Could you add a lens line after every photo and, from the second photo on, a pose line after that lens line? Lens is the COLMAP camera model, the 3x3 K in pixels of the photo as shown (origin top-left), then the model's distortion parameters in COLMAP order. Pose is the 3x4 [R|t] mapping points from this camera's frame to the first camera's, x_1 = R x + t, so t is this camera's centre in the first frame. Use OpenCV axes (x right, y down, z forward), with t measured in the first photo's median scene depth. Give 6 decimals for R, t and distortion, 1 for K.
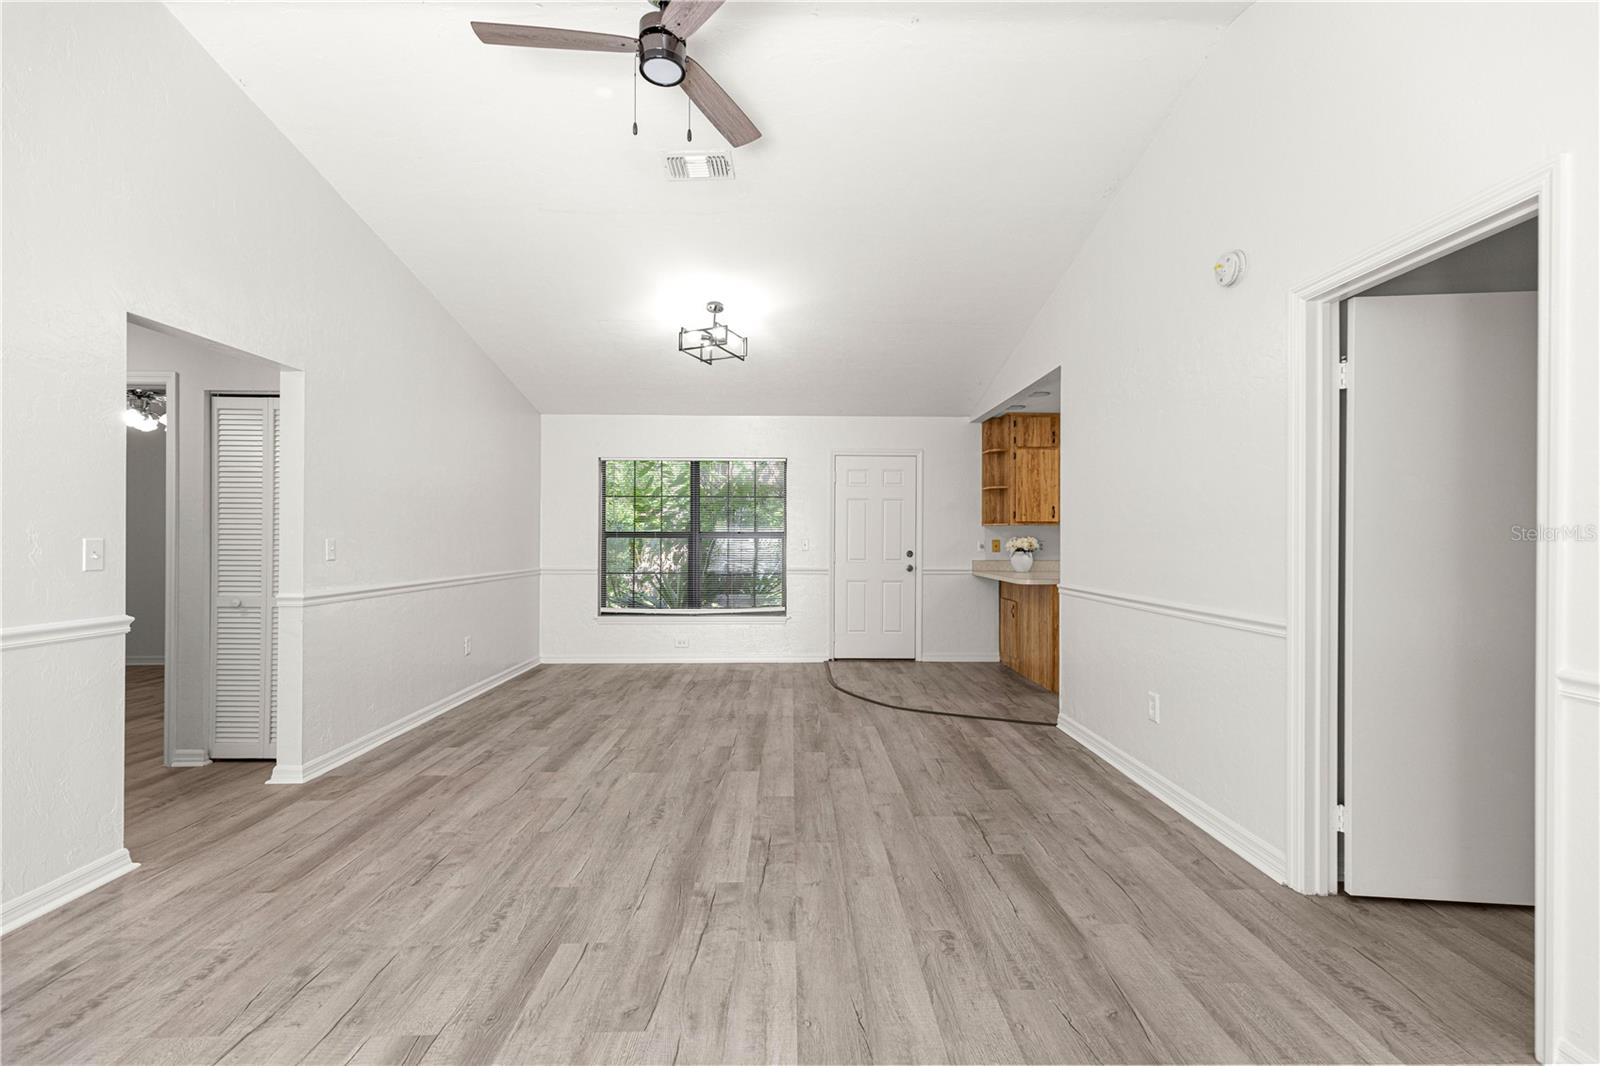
lens RADIAL K [[713.5, 0, 807.9], [0, 713.5, 535.3], [0, 0, 1]] dist [0.004473, 0.000173]
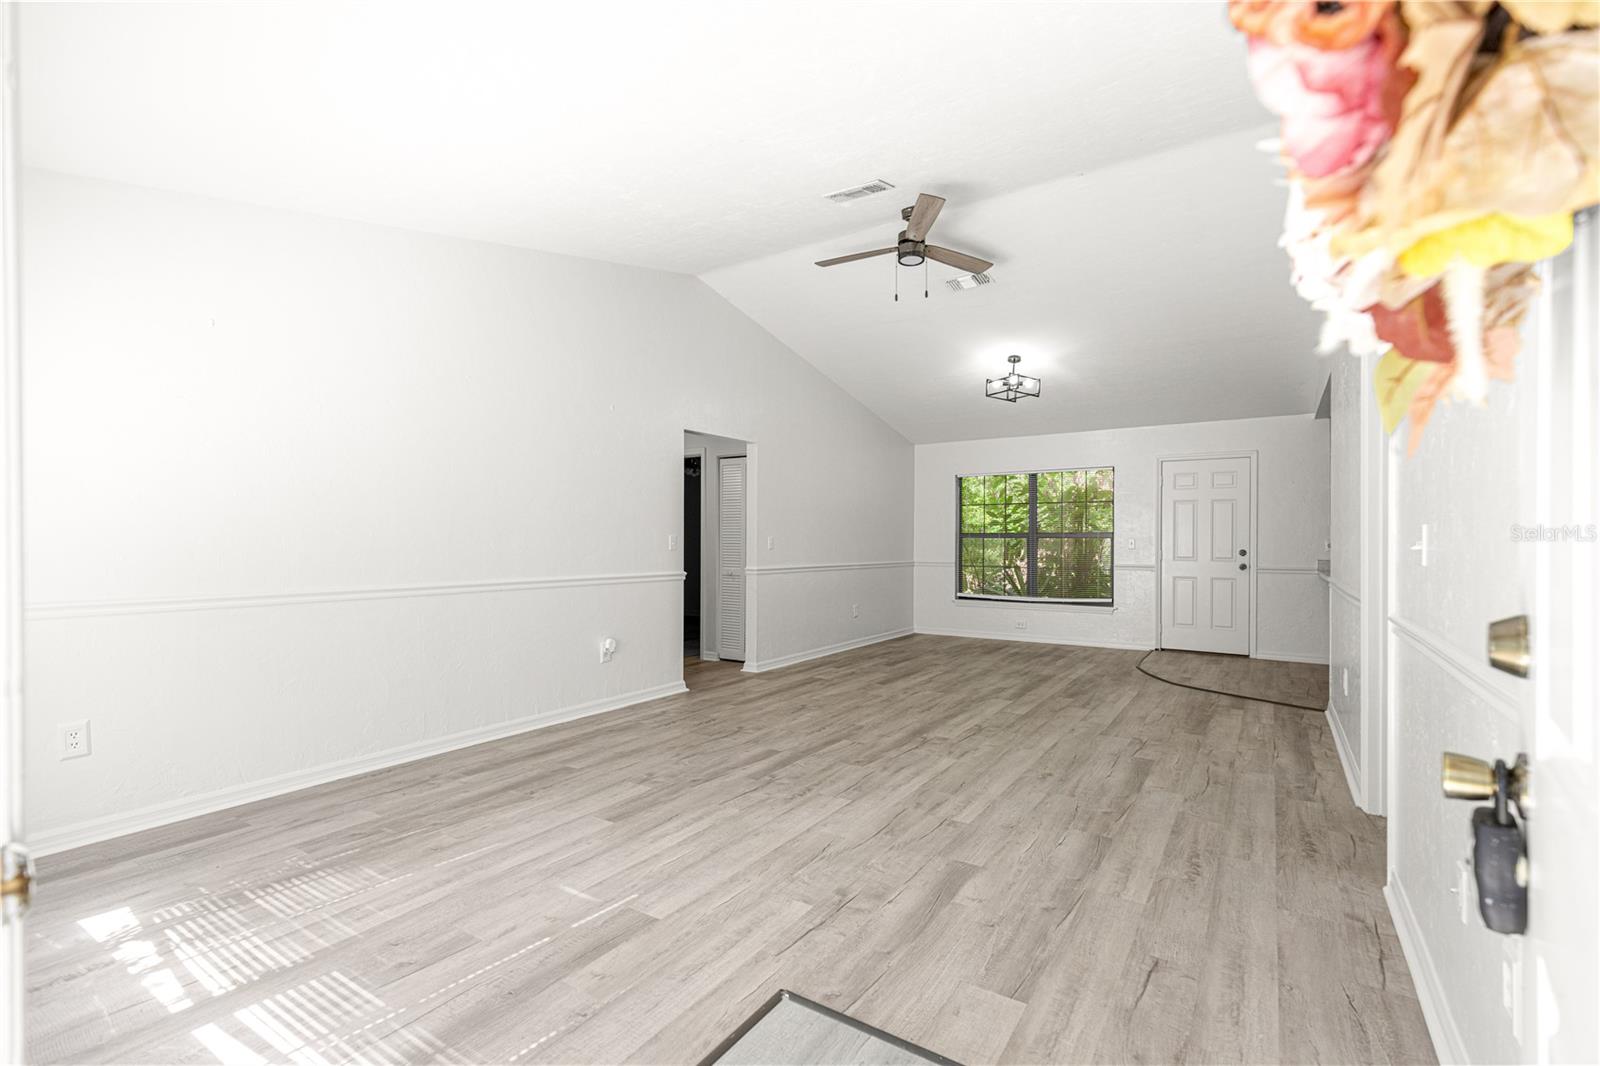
lens RADIAL K [[715.1, 0, 804.3], [0, 715.1, 538.6], [0, 0, 1]] dist [0.005246, 0.000287]
pose [[0.824299, -0.003062, -0.566147, 0.393332], [0.001910, 0.999995, -0.002628, 0.014214], [0.566152, 0.001085, 0.824300, -0.394839]]
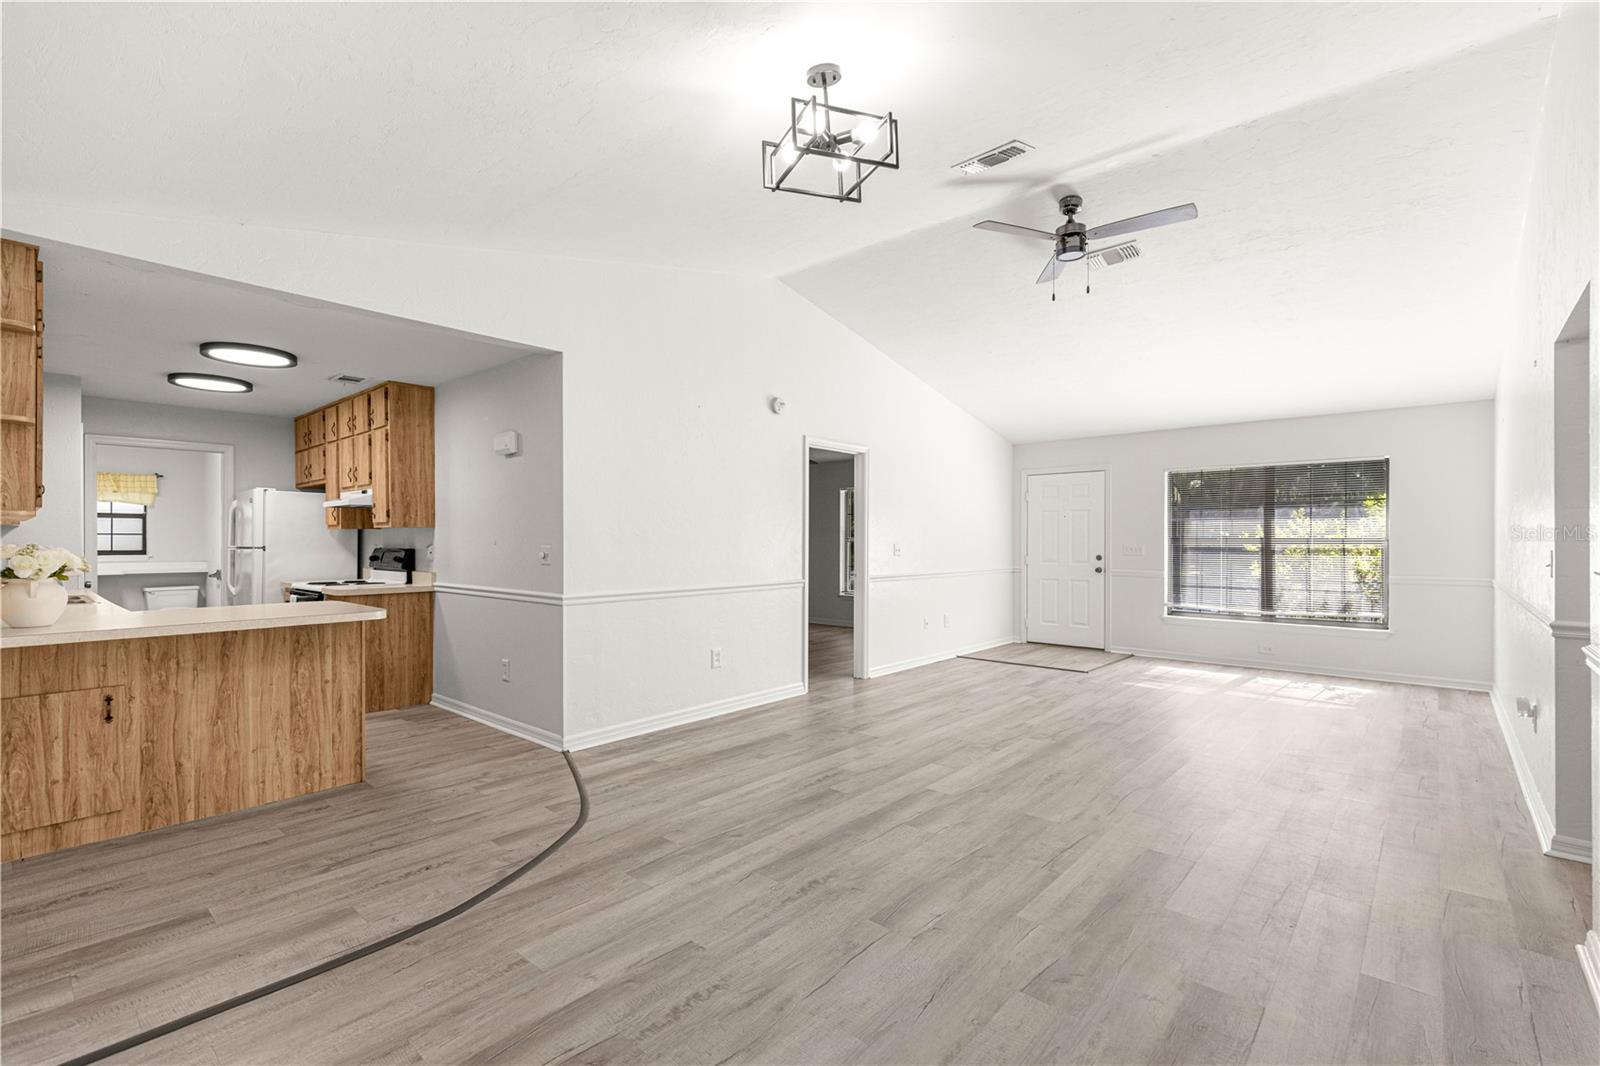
lens RADIAL K [[715.1, 0, 804.3], [0, 715.1, 538.6], [0, 0, 1]] dist [0.005246, 0.000287]
pose [[-0.734415, -0.001829, 0.678698, -0.609328], [-0.004393, 0.999988, -0.002059, -0.003934], [-0.678686, -0.004494, -0.734415, 1.835837]]
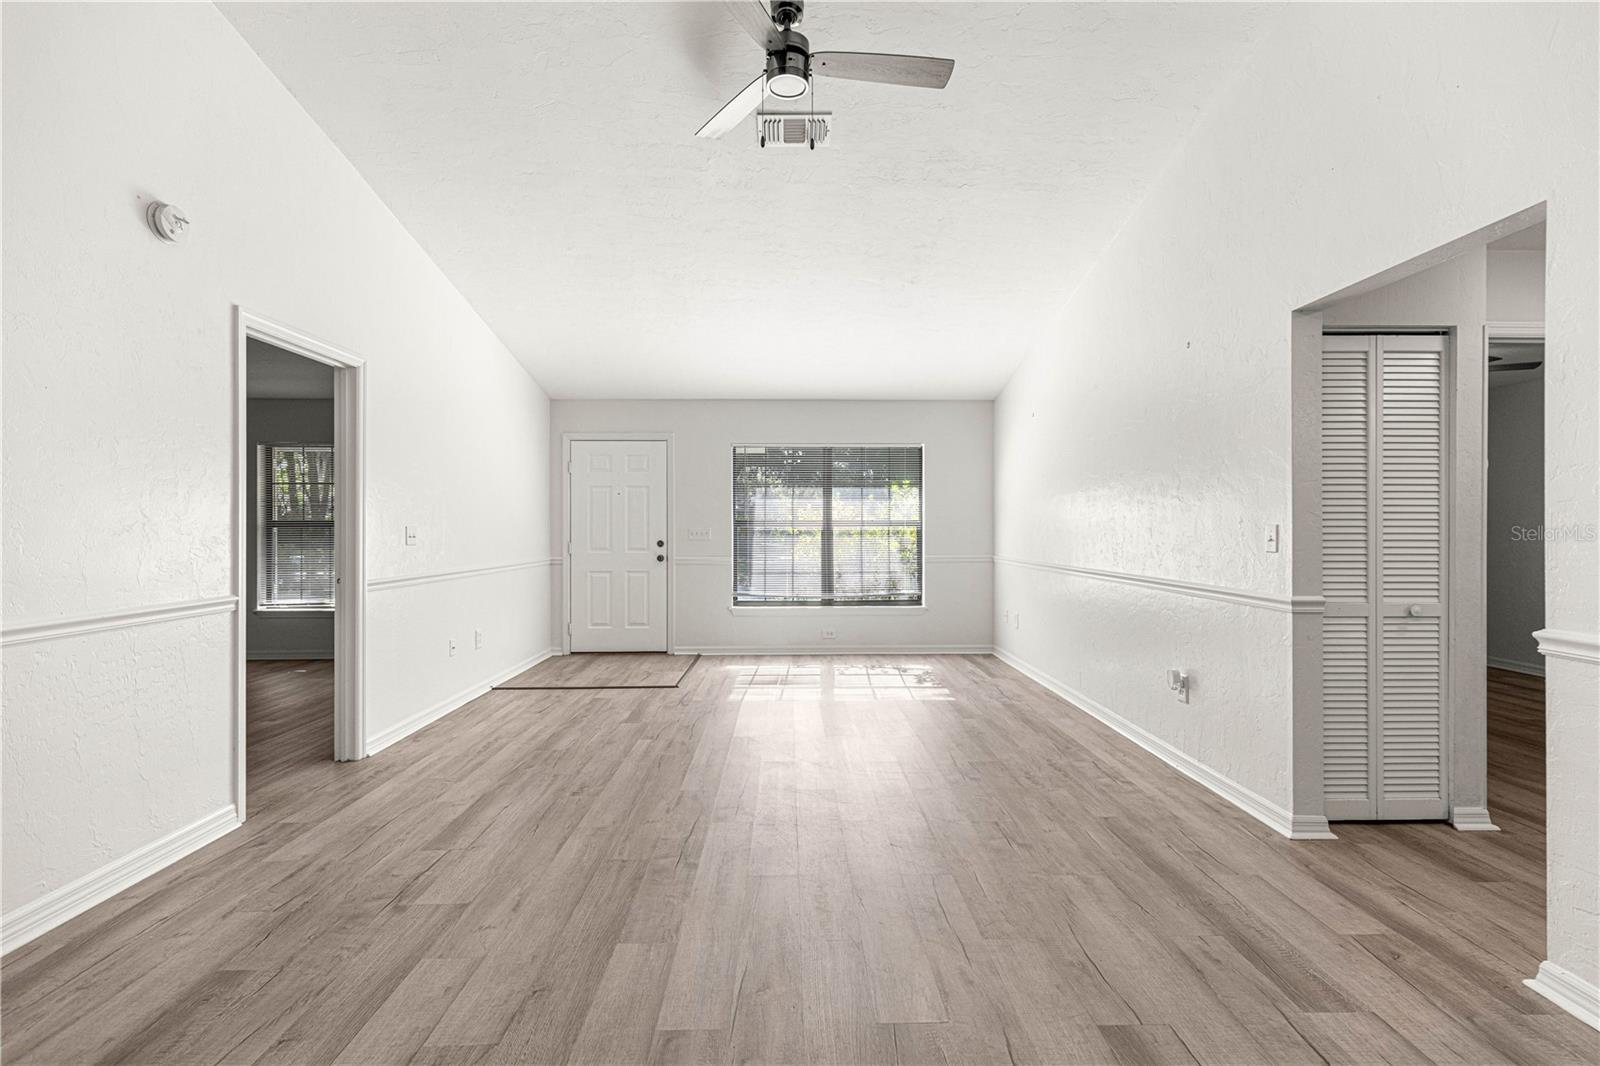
lens RADIAL K [[719.3, 0, 810.4], [0, 719.3, 528.8], [0, 0, 1]] dist [0.004924, 0.000061]
pose [[-0.999979, -0.001183, -0.006402, -0.164257], [-0.001174, 0.999998, -0.001346, 0.009728], [0.006403, -0.001338, -0.999979, 1.473208]]
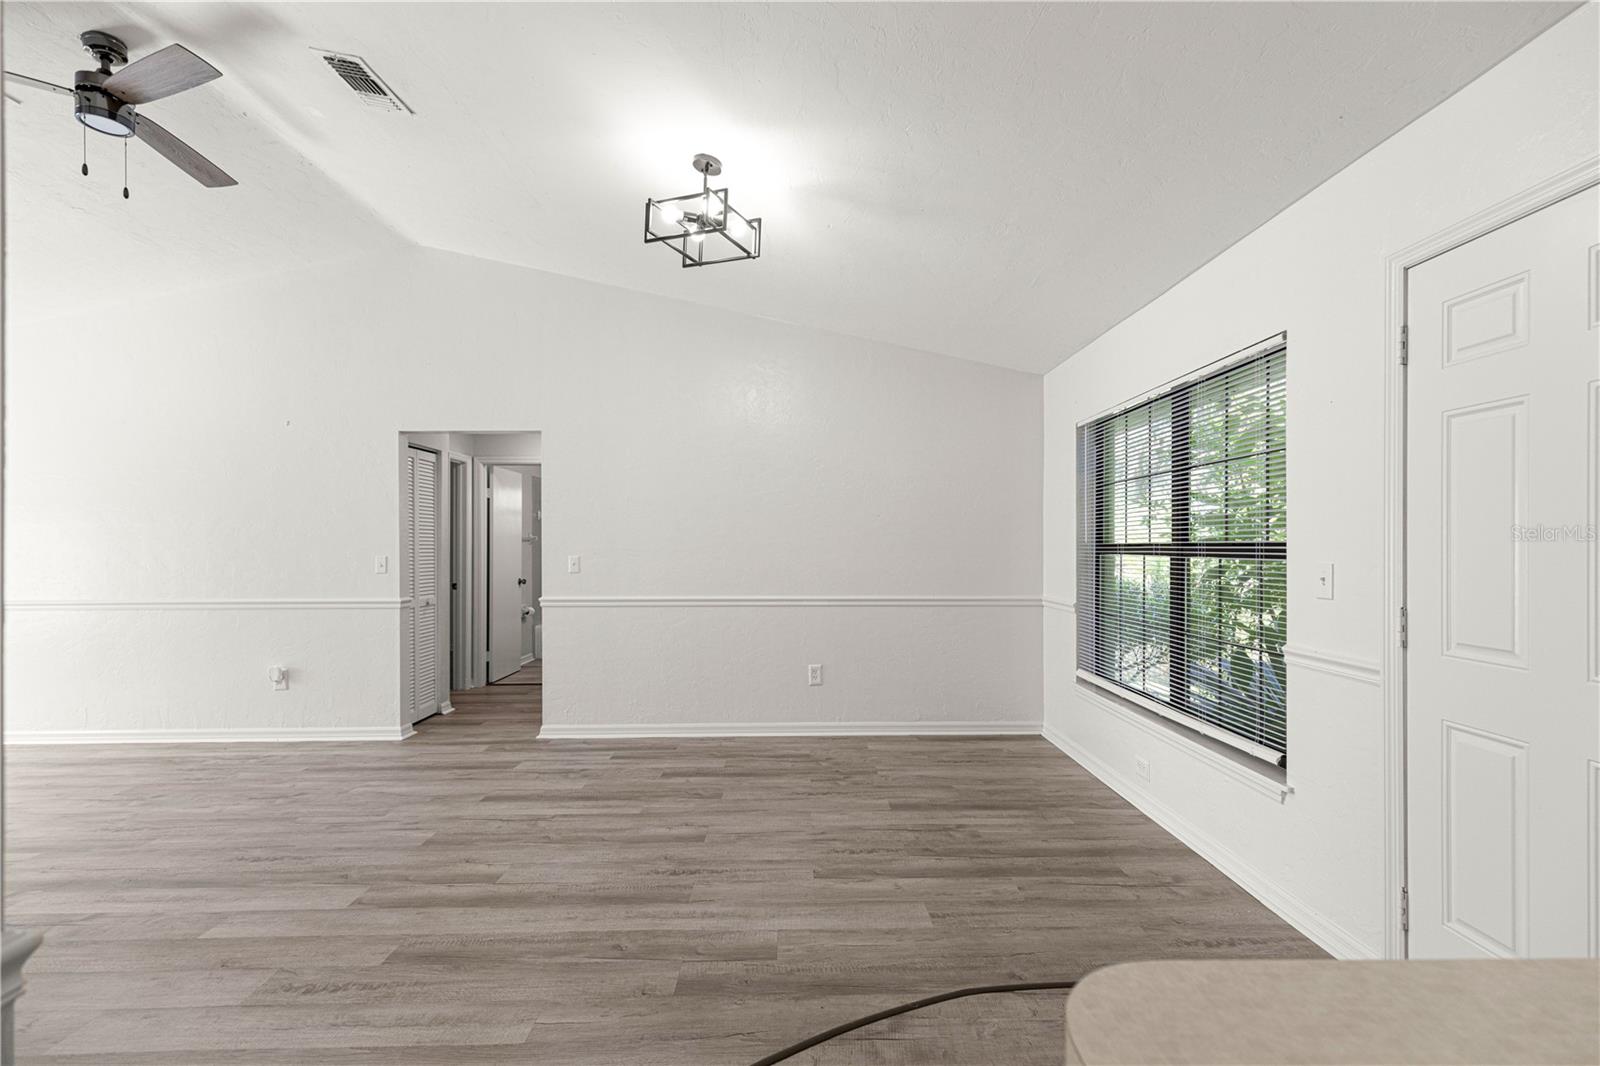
lens RADIAL K [[722.8, 0, 804.4], [0, 722.8, 543.3], [0, 0, 1]] dist [0.006308, 0.000376]
pose [[-0.007044, -0.004176, -0.999966, 0.621601], [0.007714, 0.999961, -0.004230, -0.008645], [0.999945, -0.007744, -0.007012, 1.452899]]
